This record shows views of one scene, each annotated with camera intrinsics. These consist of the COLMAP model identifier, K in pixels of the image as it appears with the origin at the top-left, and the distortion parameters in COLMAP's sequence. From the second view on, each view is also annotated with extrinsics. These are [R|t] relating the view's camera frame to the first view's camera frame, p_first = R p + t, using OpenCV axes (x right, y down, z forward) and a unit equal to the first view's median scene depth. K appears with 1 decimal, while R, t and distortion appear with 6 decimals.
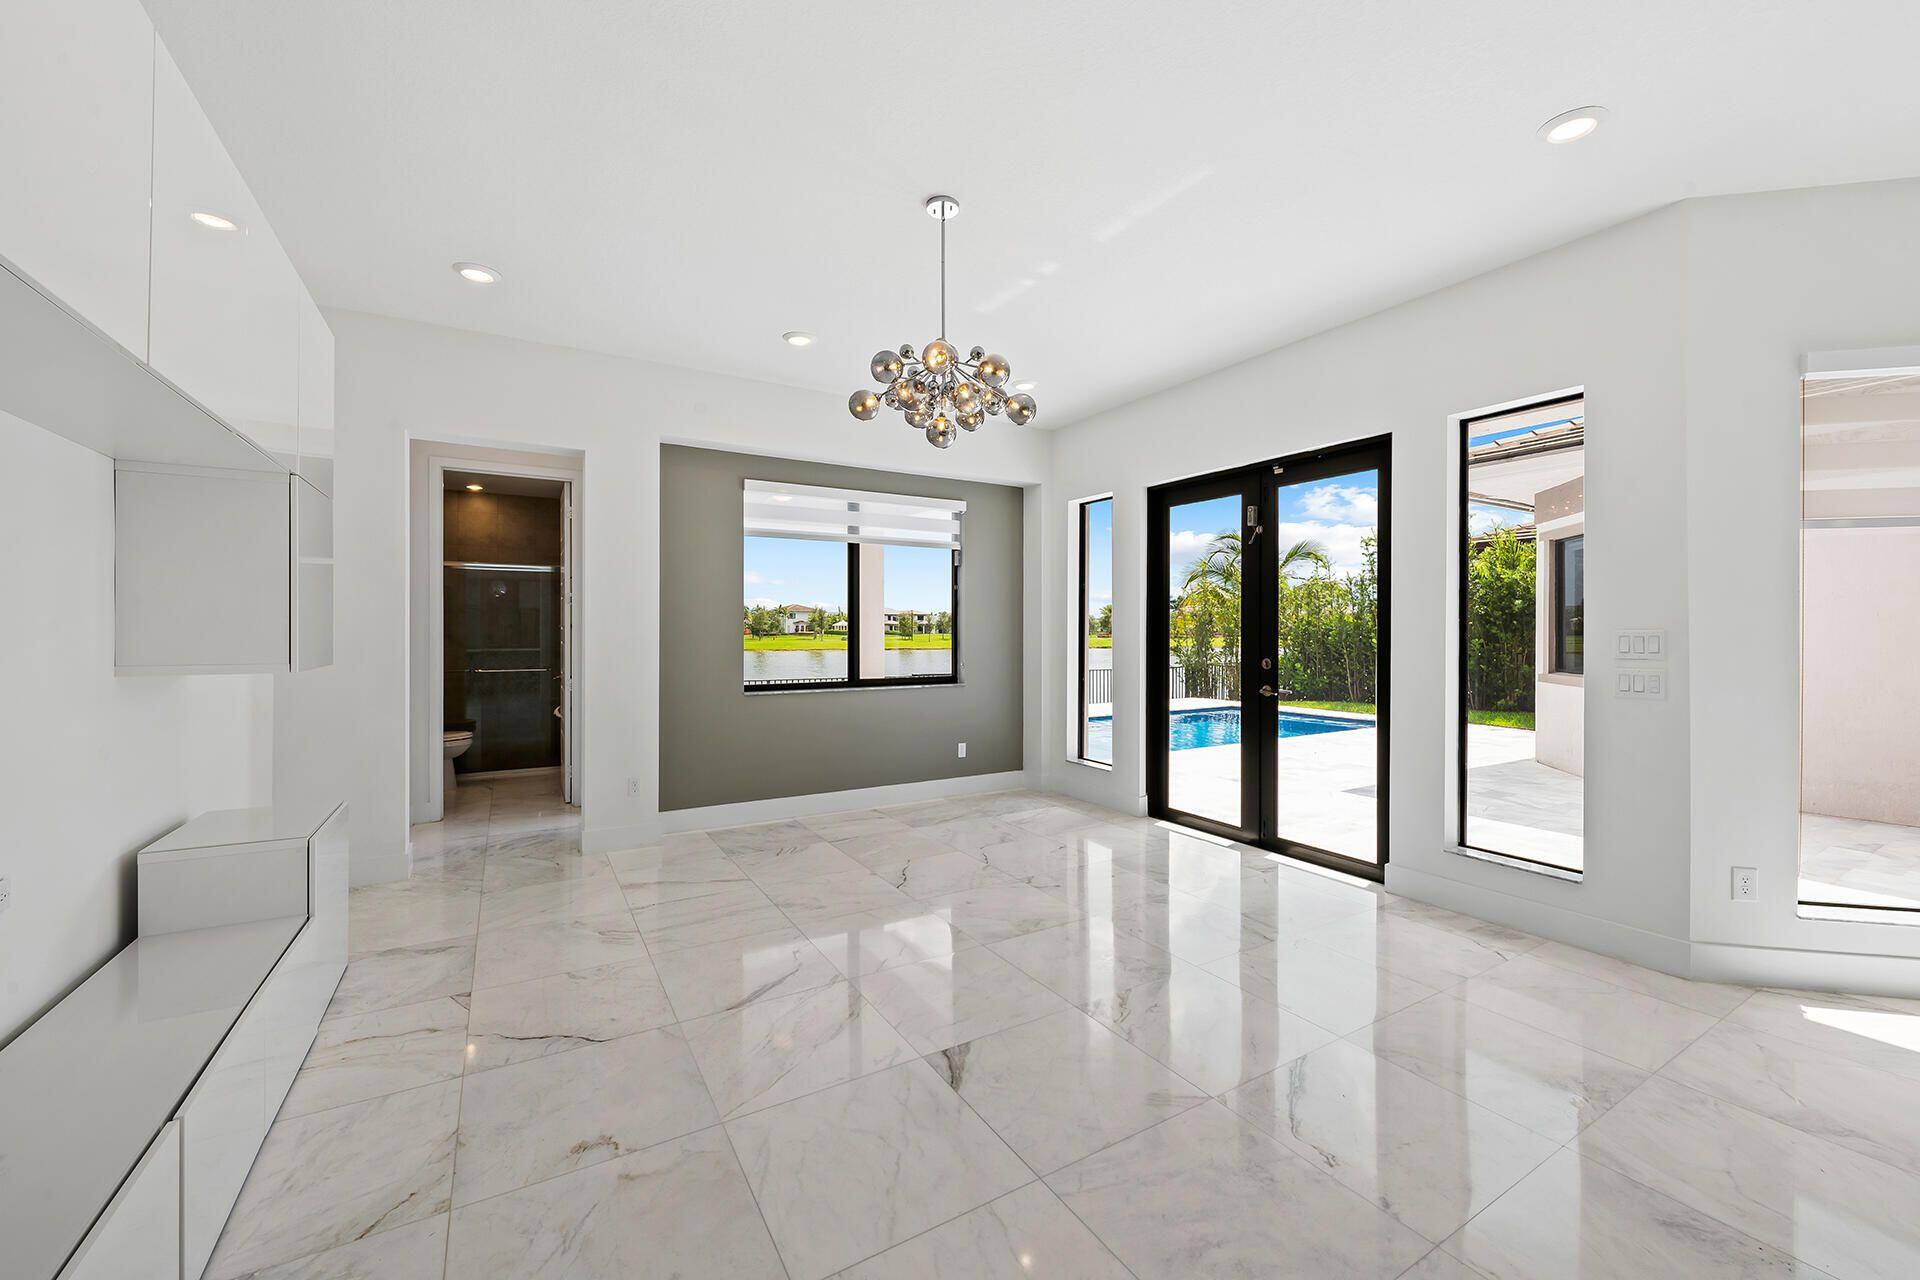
lens RADIAL K [[758.9, 0, 959.5], [0, 758.9, 631.3], [0, 0, 1]] dist [0.001718, 0.000057]
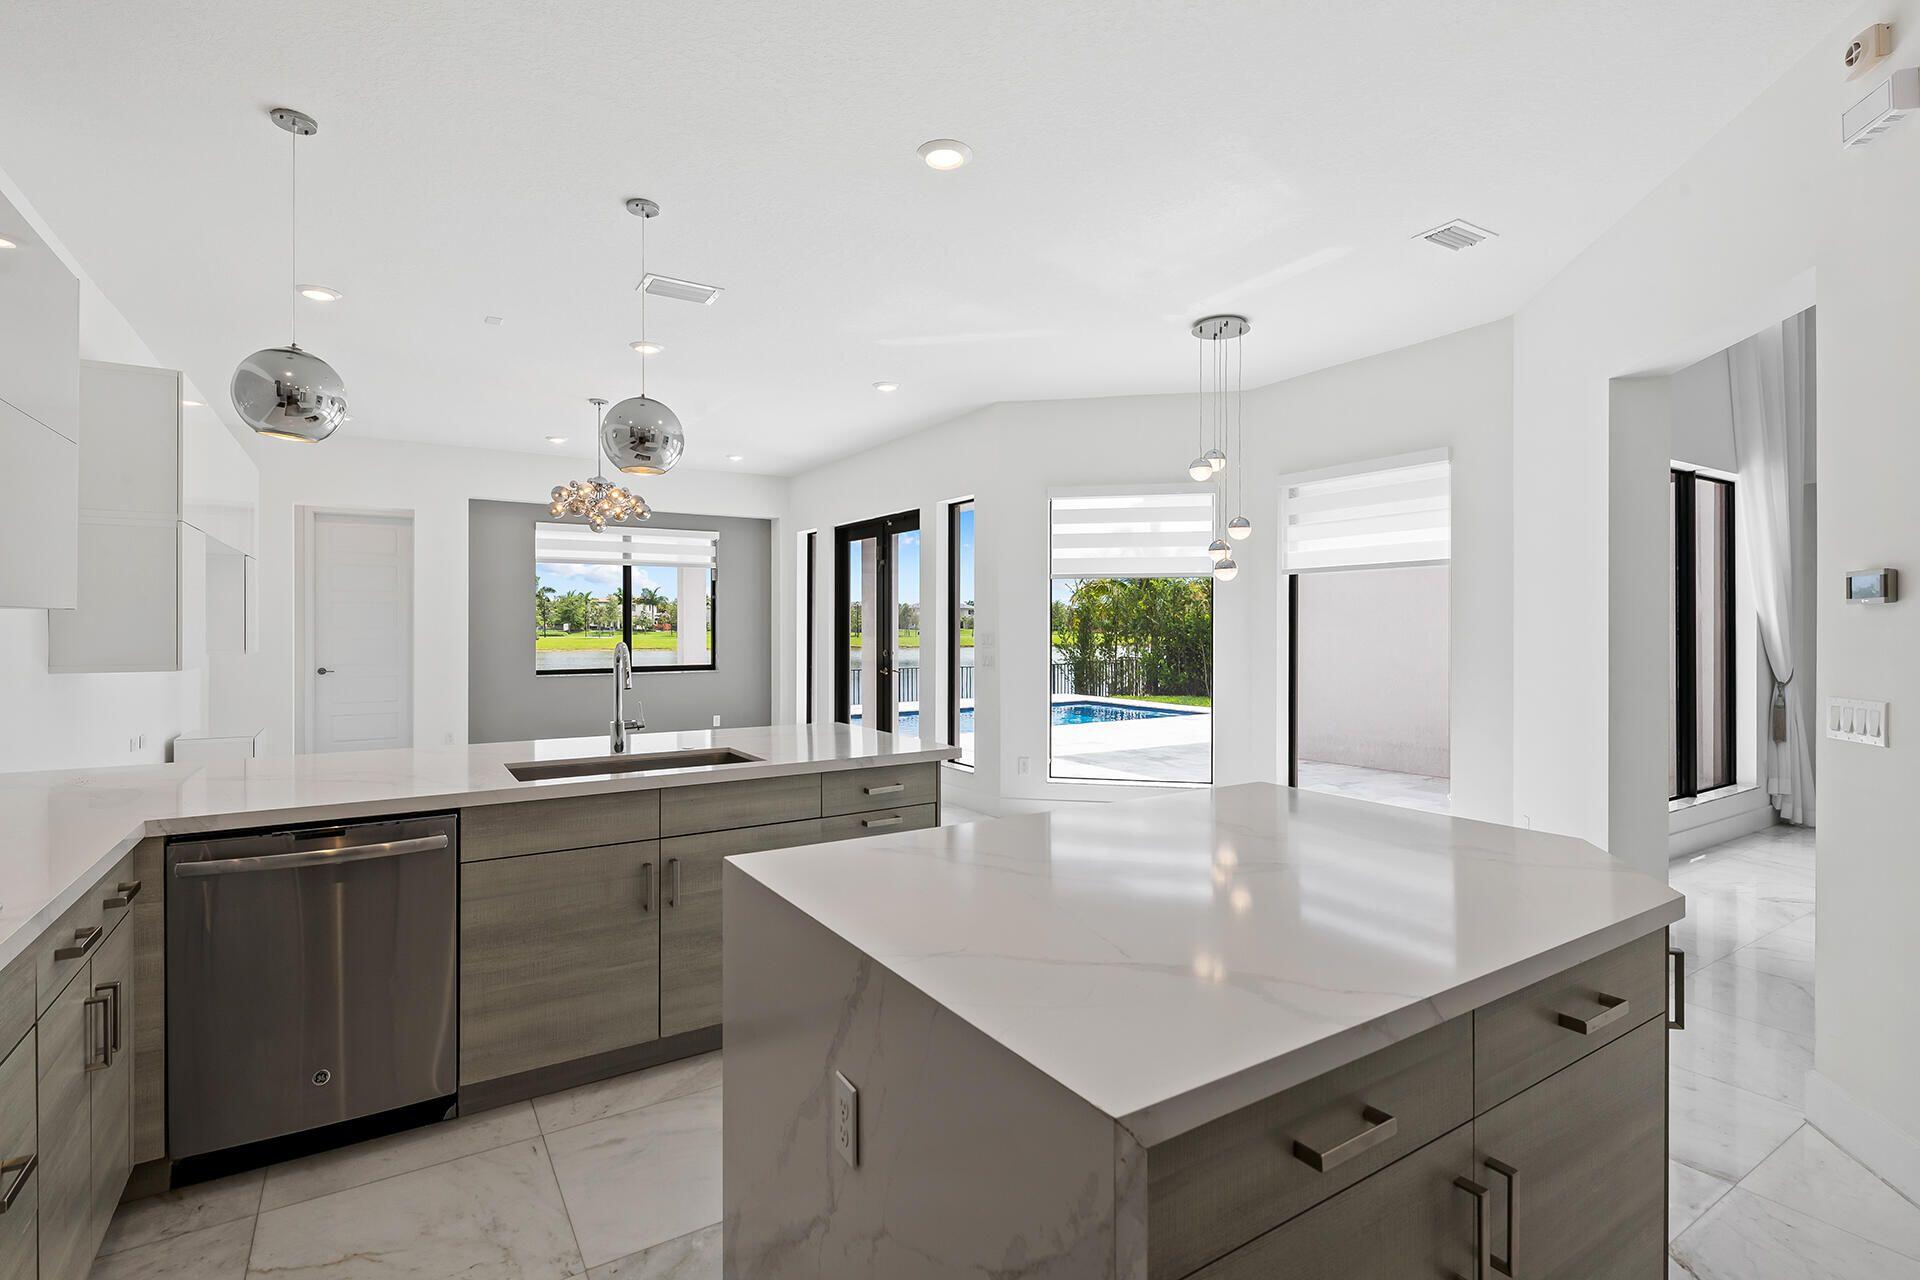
lens RADIAL K [[916.8, 0, 963.1], [0, 916.8, 641.7], [0, 0, 1]] dist [0.023661, 0.000291]
pose [[0.999567, -0.001958, 0.029370, 0.405114], [0.001457, 0.999853, 0.017085, -0.008523], [-0.029399, -0.017035, 0.999423, -0.642170]]
